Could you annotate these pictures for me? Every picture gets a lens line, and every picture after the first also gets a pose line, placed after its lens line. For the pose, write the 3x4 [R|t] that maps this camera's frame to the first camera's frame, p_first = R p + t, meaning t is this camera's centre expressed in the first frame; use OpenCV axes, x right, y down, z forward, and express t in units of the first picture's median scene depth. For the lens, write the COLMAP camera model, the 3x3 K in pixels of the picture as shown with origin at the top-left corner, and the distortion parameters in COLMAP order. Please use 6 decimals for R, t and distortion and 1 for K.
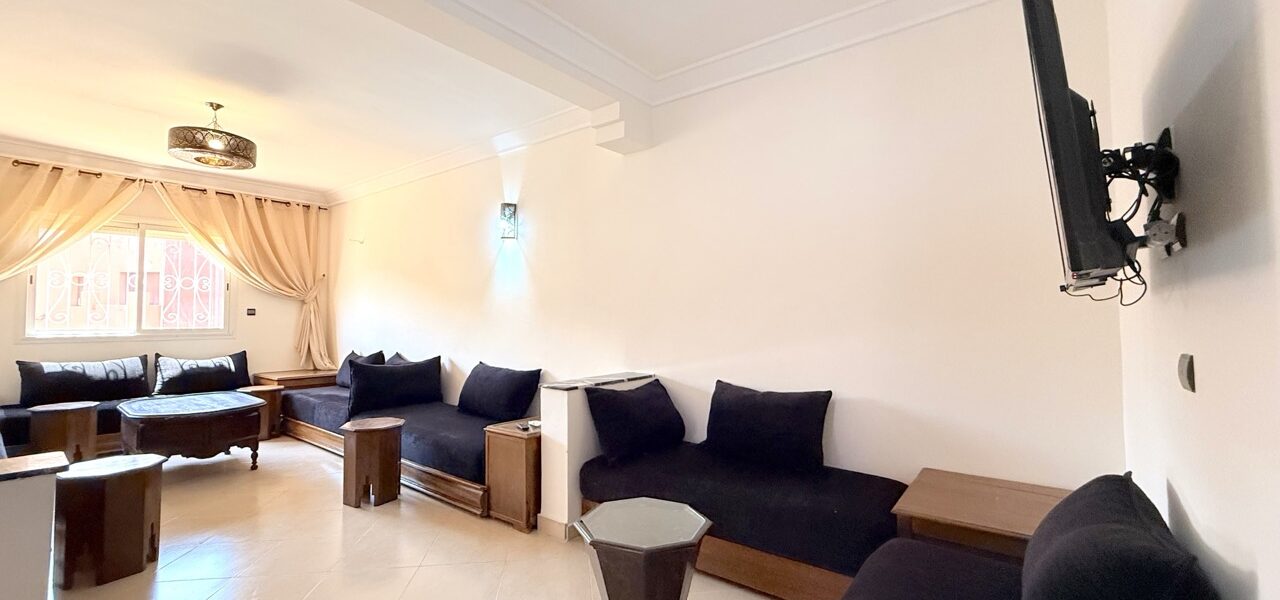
lens RADIAL K [[512.6, 0, 636.4], [0, 512.6, 301.3], [0, 0, 1]] dist [0.001554, -0.000279]
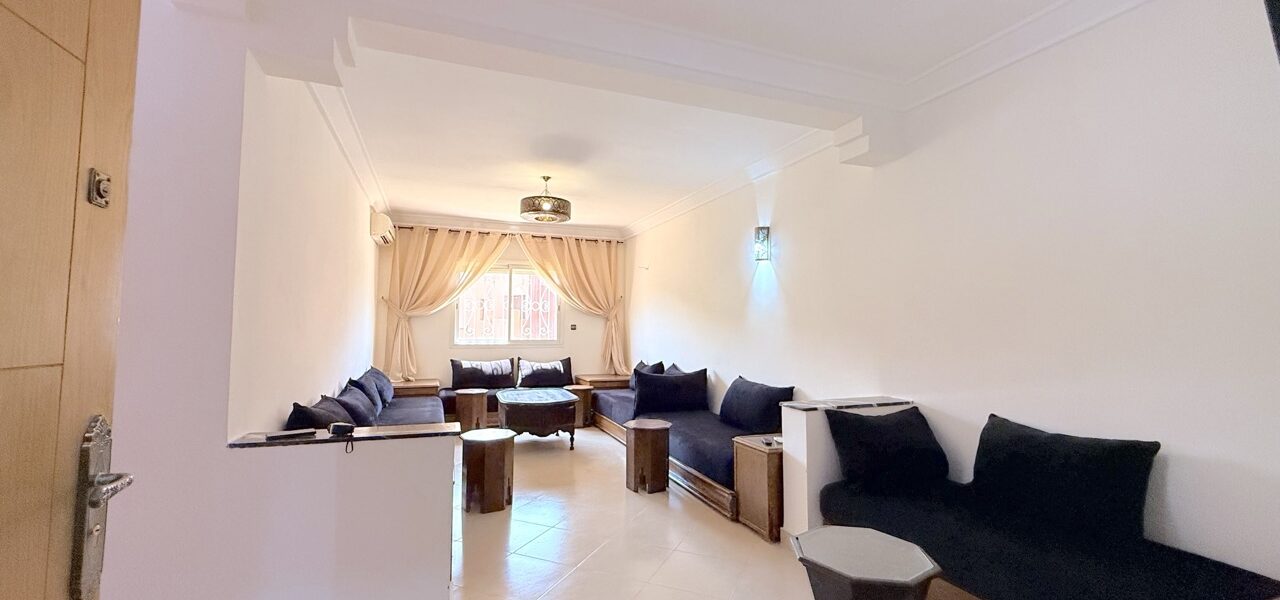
lens RADIAL K [[512.6, 0, 636.4], [0, 512.6, 301.3], [0, 0, 1]] dist [0.001554, -0.000279]
pose [[0.857303, -0.021711, -0.514355, 0.067328], [0.010560, 0.999642, -0.024594, -0.014579], [0.514705, 0.015653, 0.857225, -0.034588]]
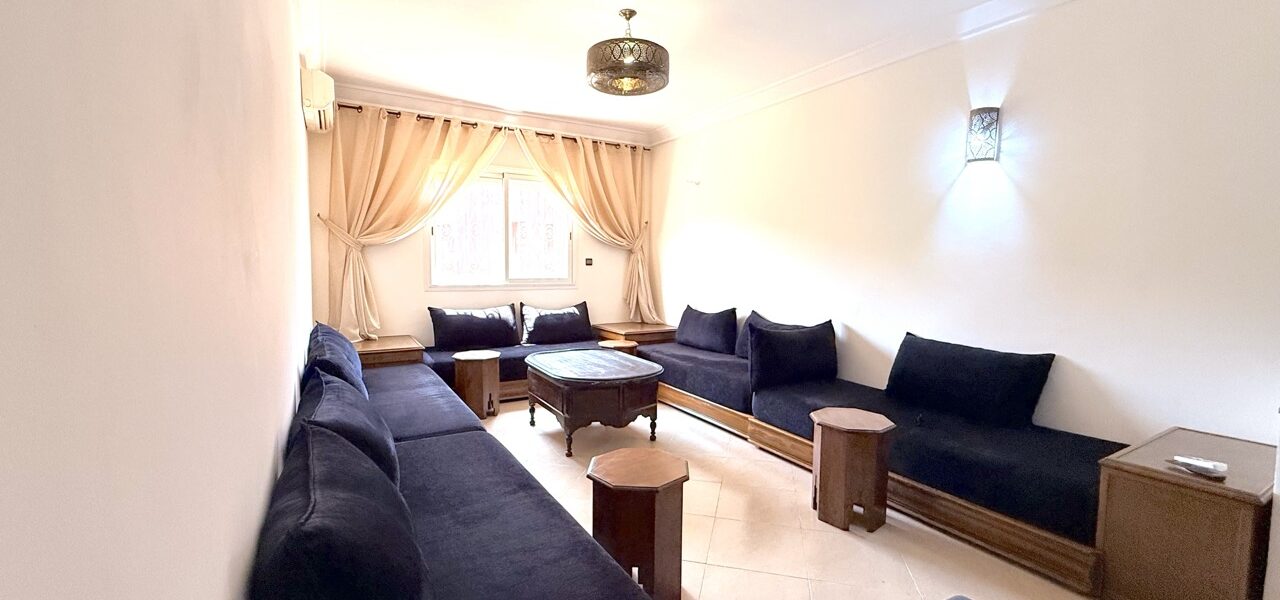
lens RADIAL K [[512.6, 0, 636.4], [0, 512.6, 301.3], [0, 0, 1]] dist [0.001554, -0.000279]
pose [[0.930910, 0.035912, -0.363479, -0.416438], [0.001782, 0.994696, 0.102842, -0.005967], [0.365244, -0.096384, 0.925909, 0.167371]]
